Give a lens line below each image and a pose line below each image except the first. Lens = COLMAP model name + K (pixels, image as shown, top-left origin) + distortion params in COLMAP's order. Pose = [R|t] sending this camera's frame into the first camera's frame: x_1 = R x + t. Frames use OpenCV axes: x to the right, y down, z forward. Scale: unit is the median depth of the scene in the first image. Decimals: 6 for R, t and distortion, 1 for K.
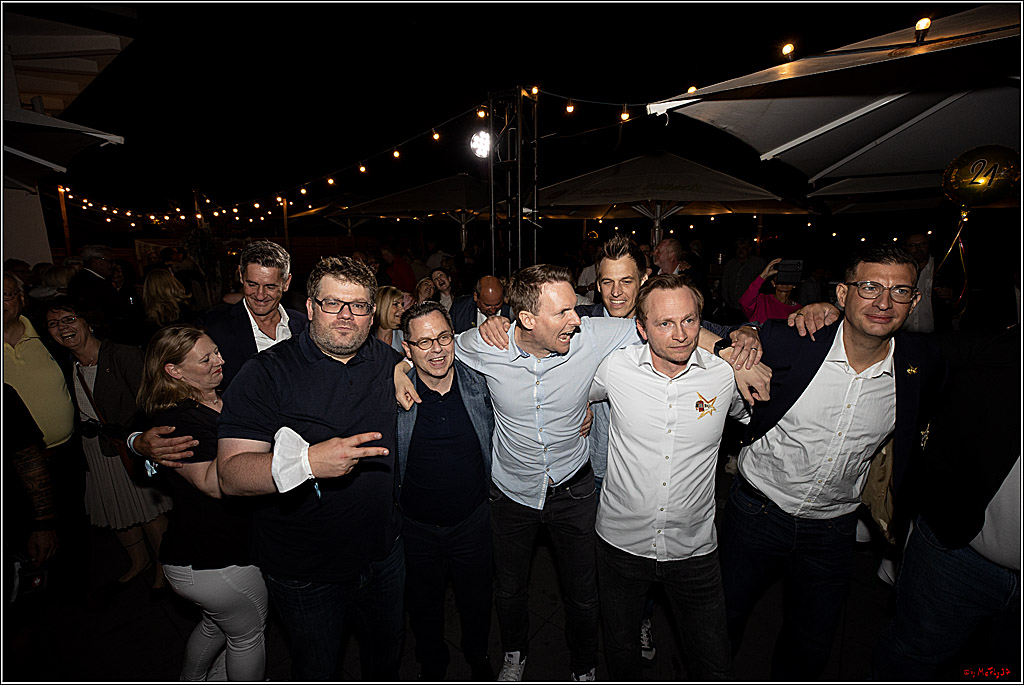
lens RADIAL K [[463.6, 0, 512.0], [0, 463.6, 342.5], [0, 0, 1]] dist [-0.048374, 0.014617]
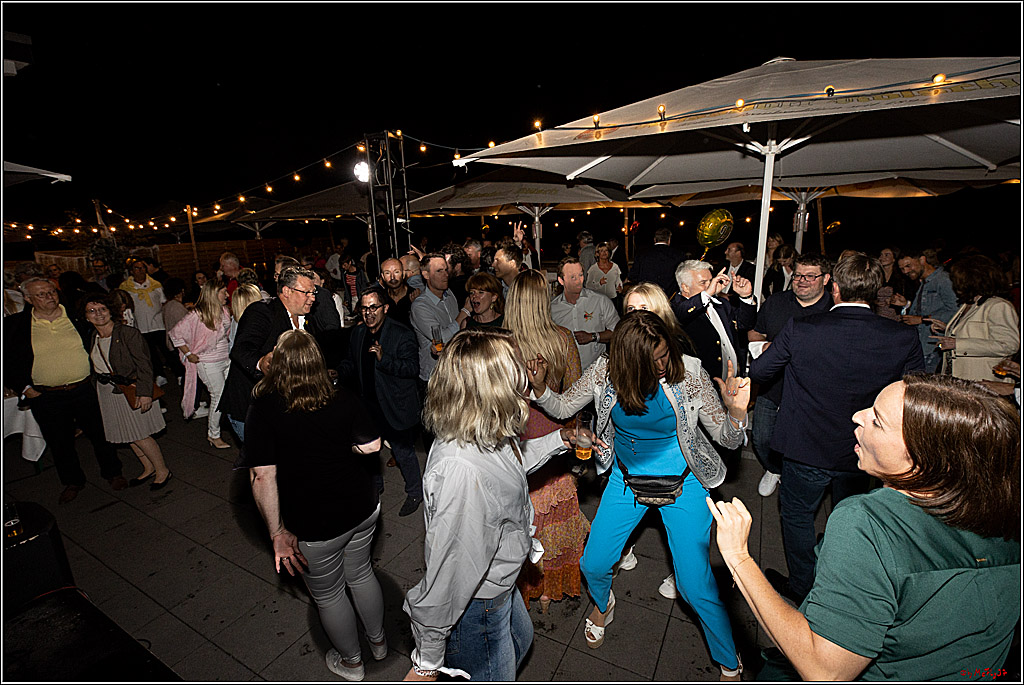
lens RADIAL K [[463.6, 0, 512.0], [0, 463.6, 342.5], [0, 0, 1]] dist [-0.048374, 0.014617]
pose [[0.985507, -0.069380, 0.154797, 0.118411], [0.066911, 0.997536, 0.021112, 0.059853], [-0.155881, -0.010449, 0.987721, -0.375887]]
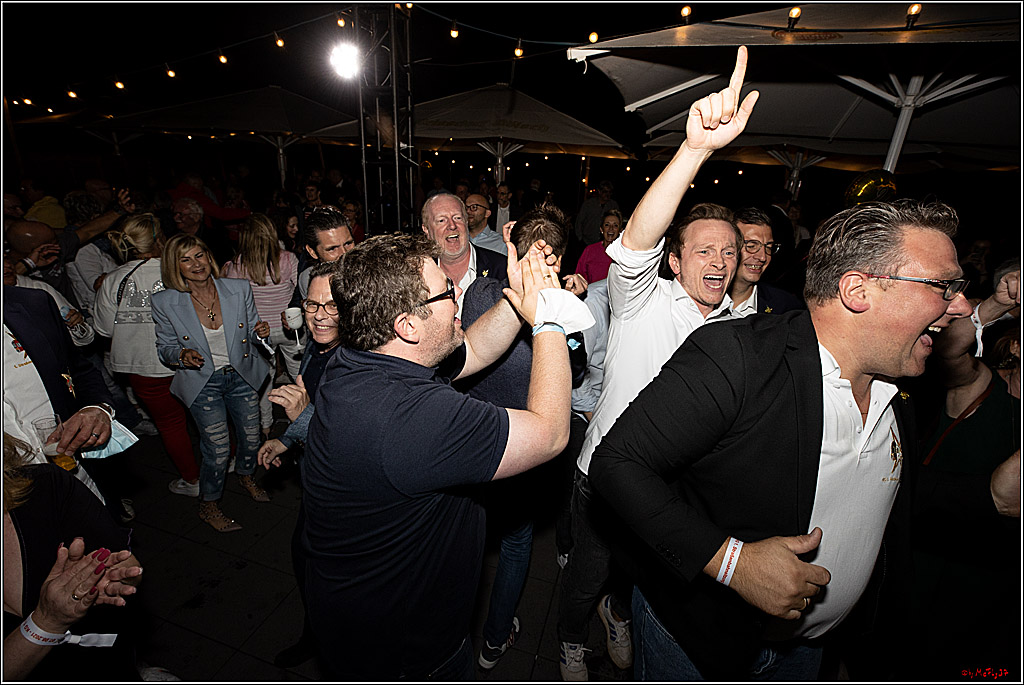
lens RADIAL K [[463.6, 0, 512.0], [0, 463.6, 342.5], [0, 0, 1]] dist [-0.048374, 0.014617]
pose [[0.929862, -0.079834, 0.359143, -0.120622], [0.028846, 0.988988, 0.145159, -0.028012], [-0.366777, -0.124618, 0.921925, 0.043895]]
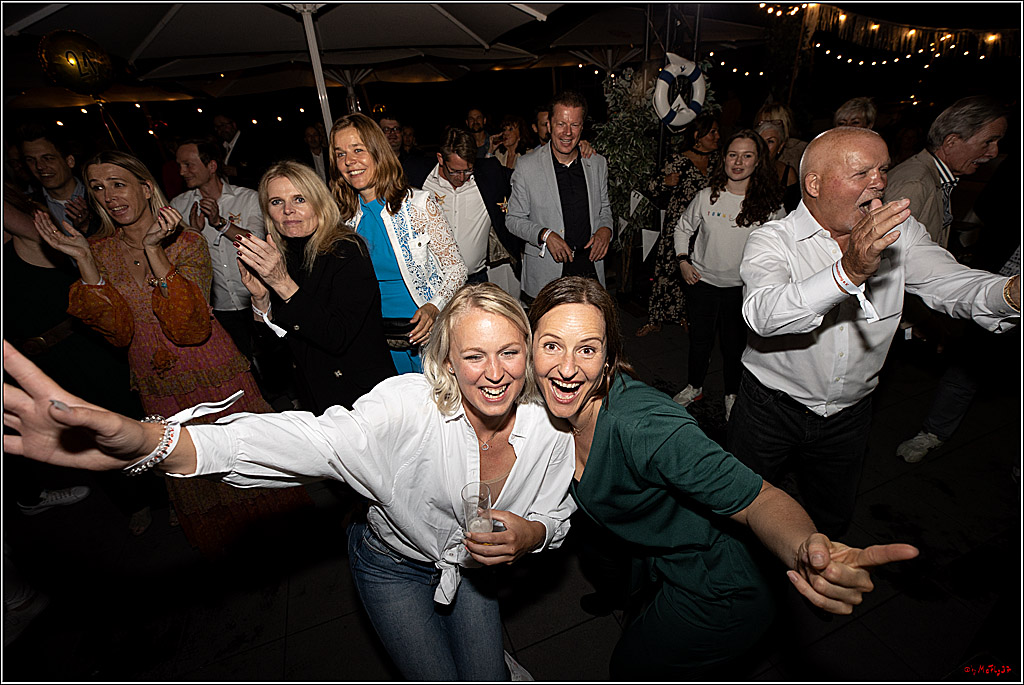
lens RADIAL K [[463.6, 0, 512.0], [0, 463.6, 342.5], [0, 0, 1]] dist [-0.048374, 0.014617]
pose [[0.513656, -0.421289, 0.747444, 0.150627], [0.250730, 0.906828, 0.338818, 0.091075], [-0.820544, 0.013371, 0.571428, -0.278705]]
